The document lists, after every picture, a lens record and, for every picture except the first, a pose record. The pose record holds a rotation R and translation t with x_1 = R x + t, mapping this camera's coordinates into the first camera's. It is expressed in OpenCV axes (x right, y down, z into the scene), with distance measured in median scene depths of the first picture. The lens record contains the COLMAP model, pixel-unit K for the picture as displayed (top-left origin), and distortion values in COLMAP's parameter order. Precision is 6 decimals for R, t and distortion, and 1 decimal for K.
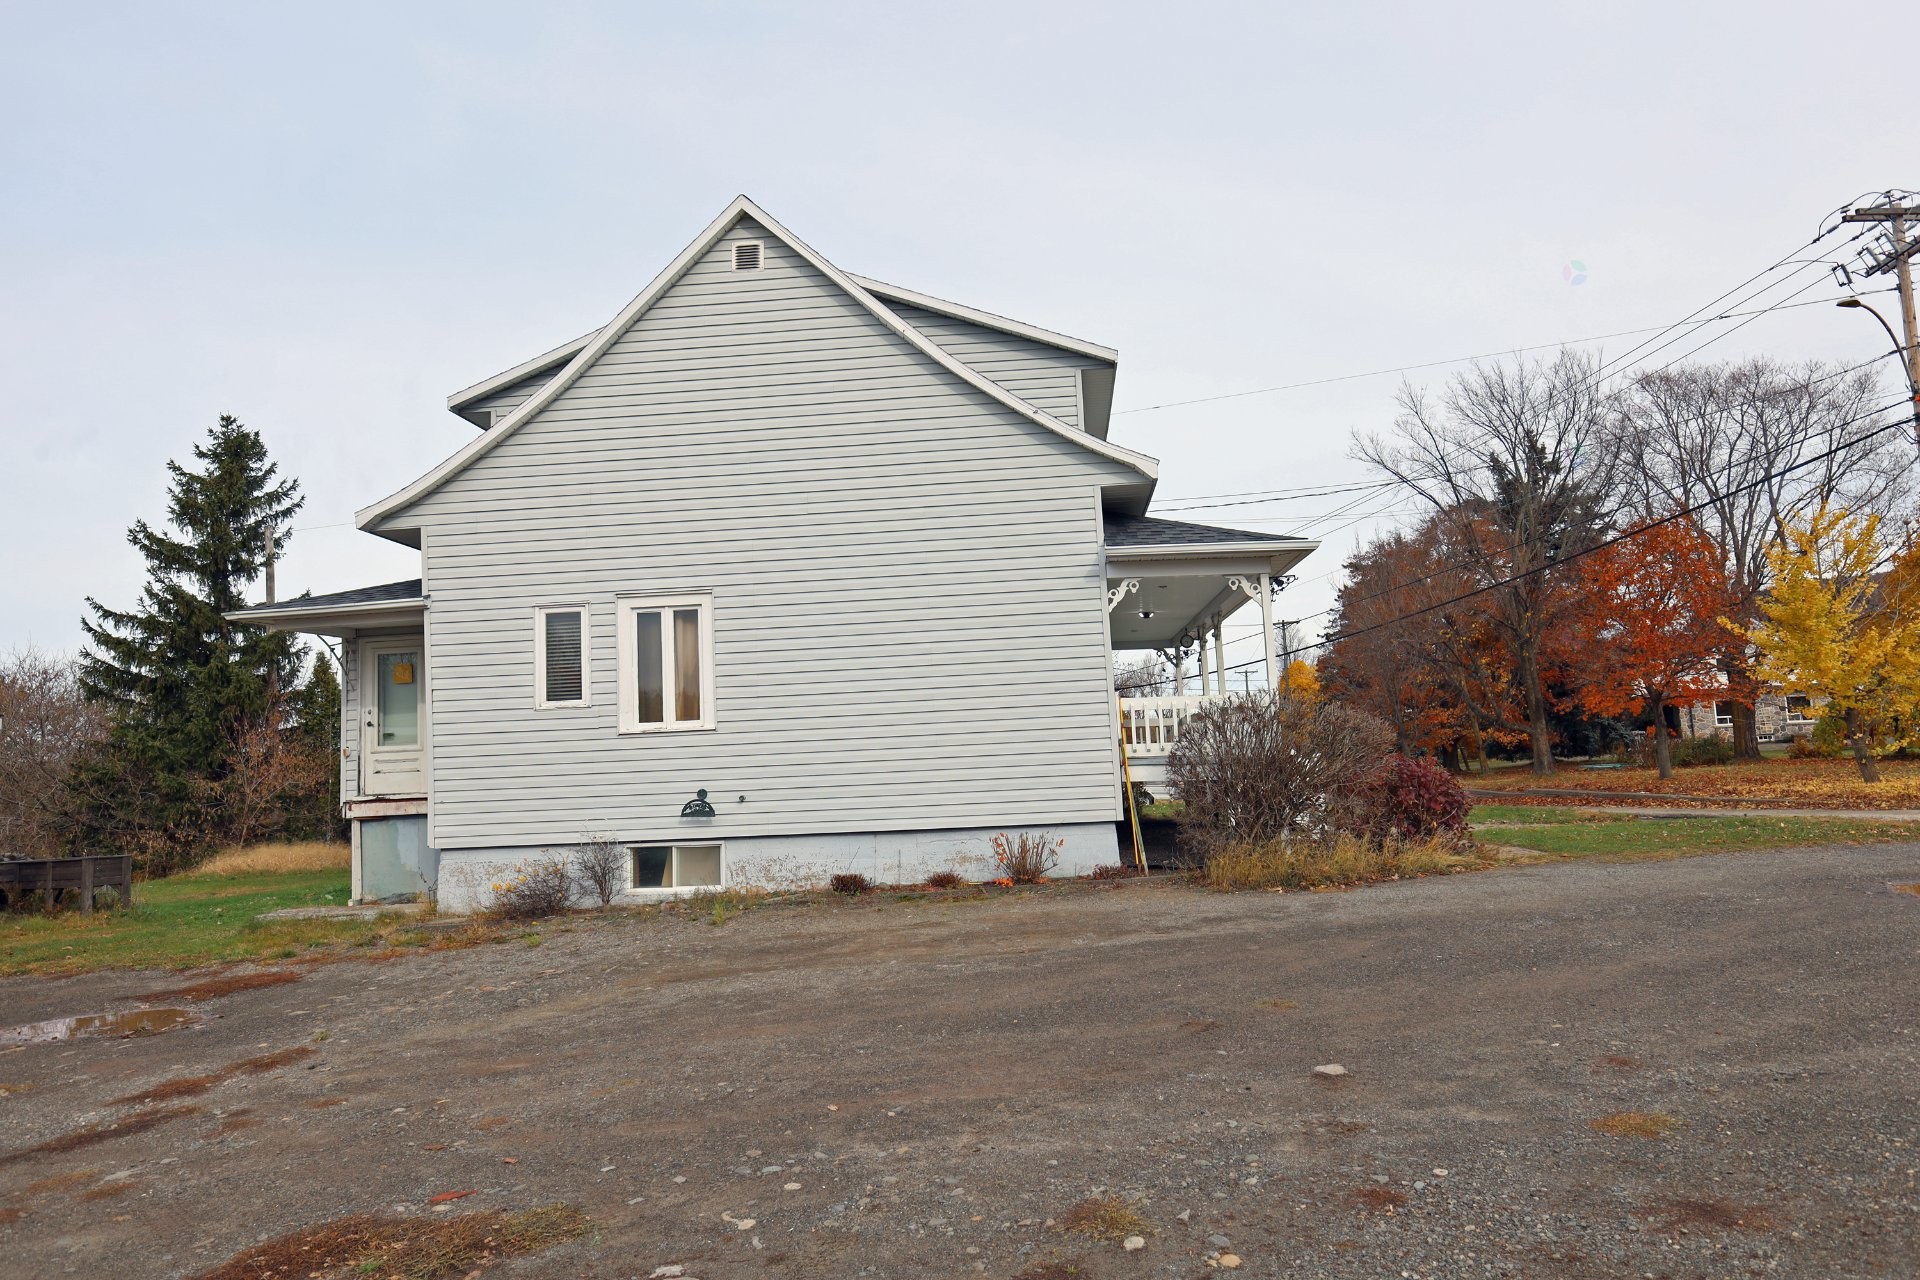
lens RADIAL K [[1161.5, 0, 973.5], [0, 1161.5, 633.7], [0, 0, 1]] dist [-0.025893, 0.012667]
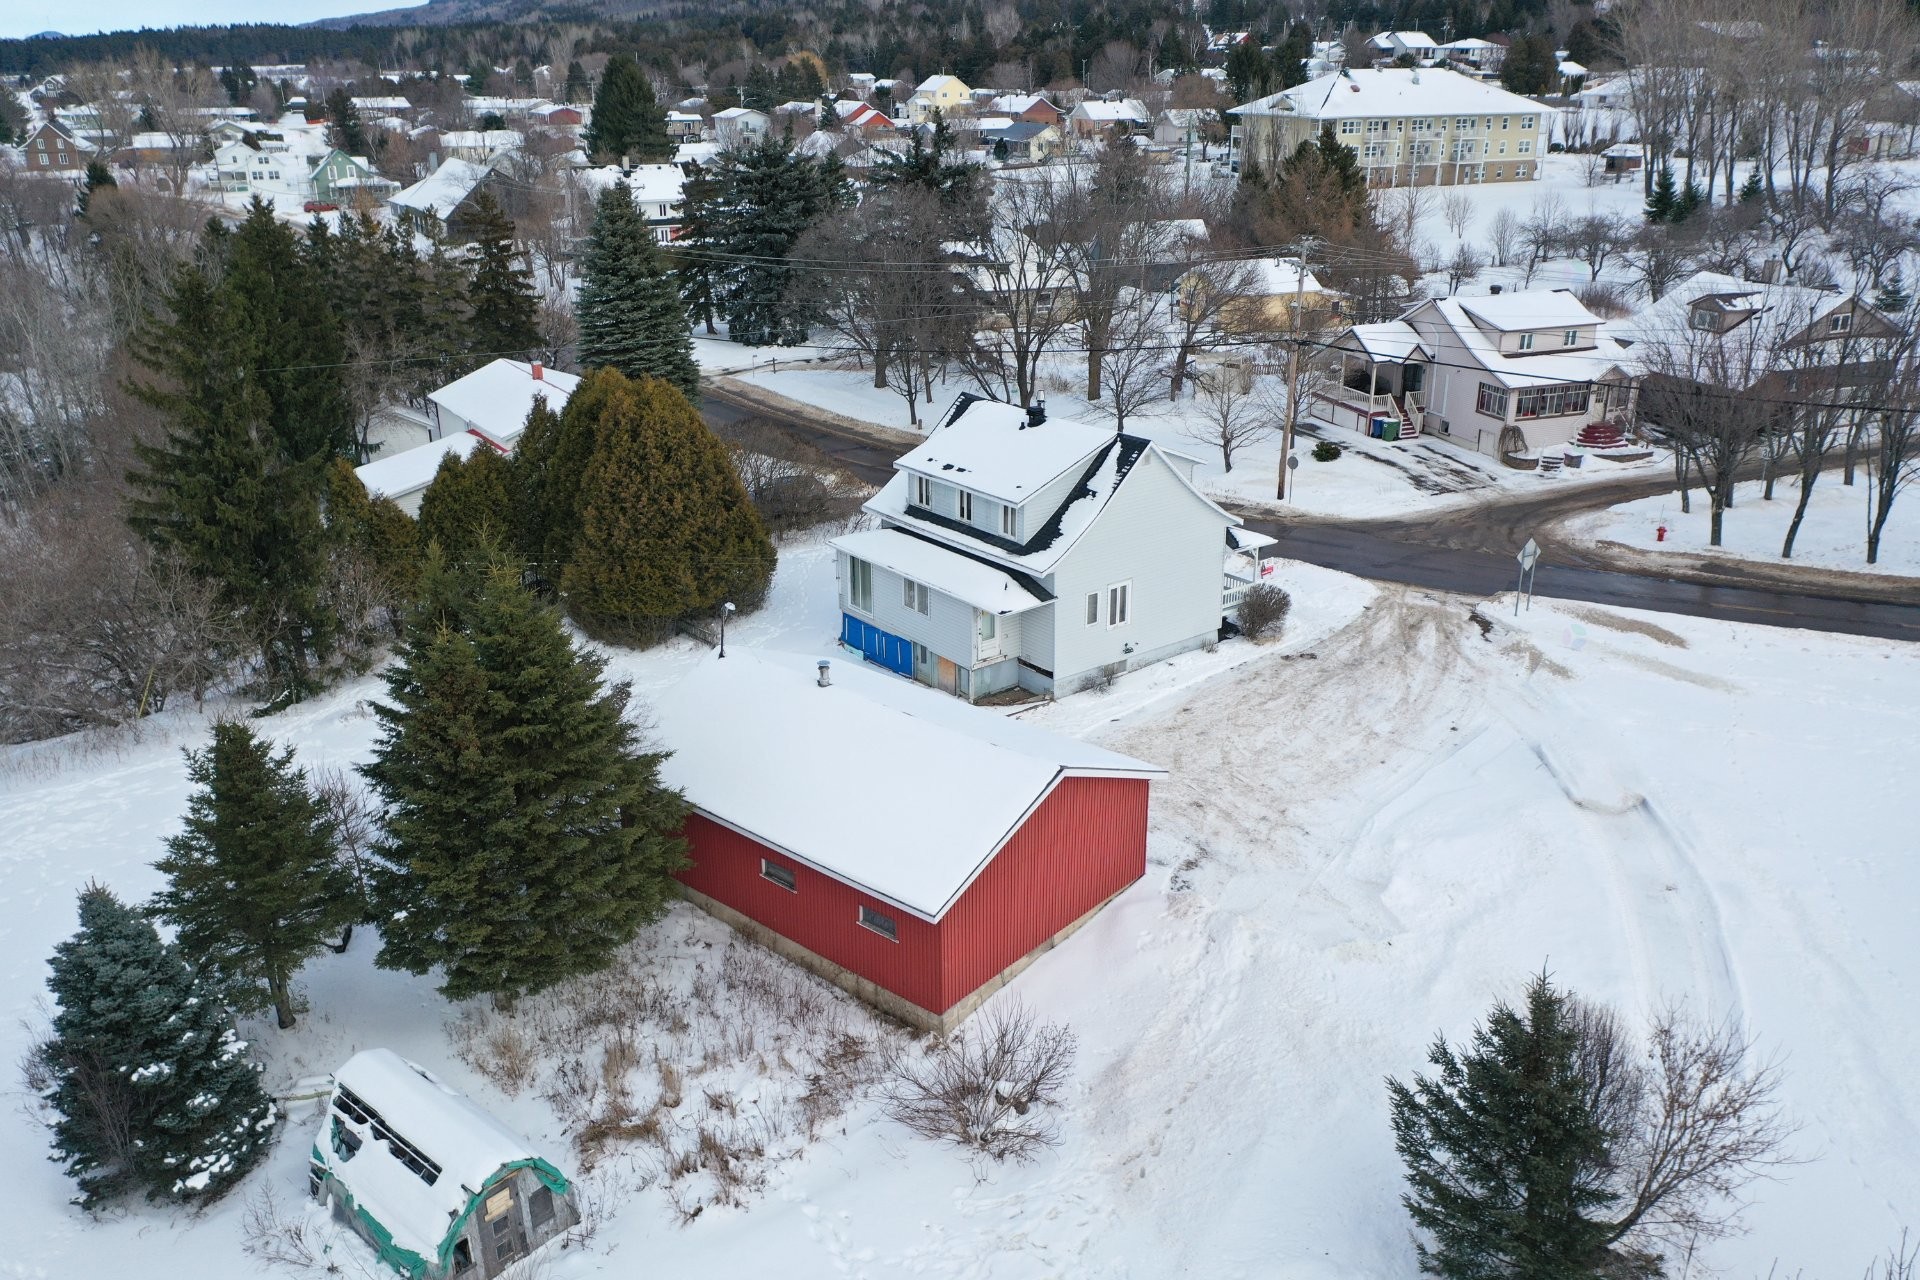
lens RADIAL K [[1512.2, 0, 959.7], [0, 1512.2, 636.1], [0, 0, 1]] dist [0.017377, 0.002881]
pose [[0.761033, -0.195977, 0.618402, -2.931187], [-0.086071, 0.914344, 0.395685, -1.370500], [-0.642978, -0.354356, 0.678978, -1.346347]]
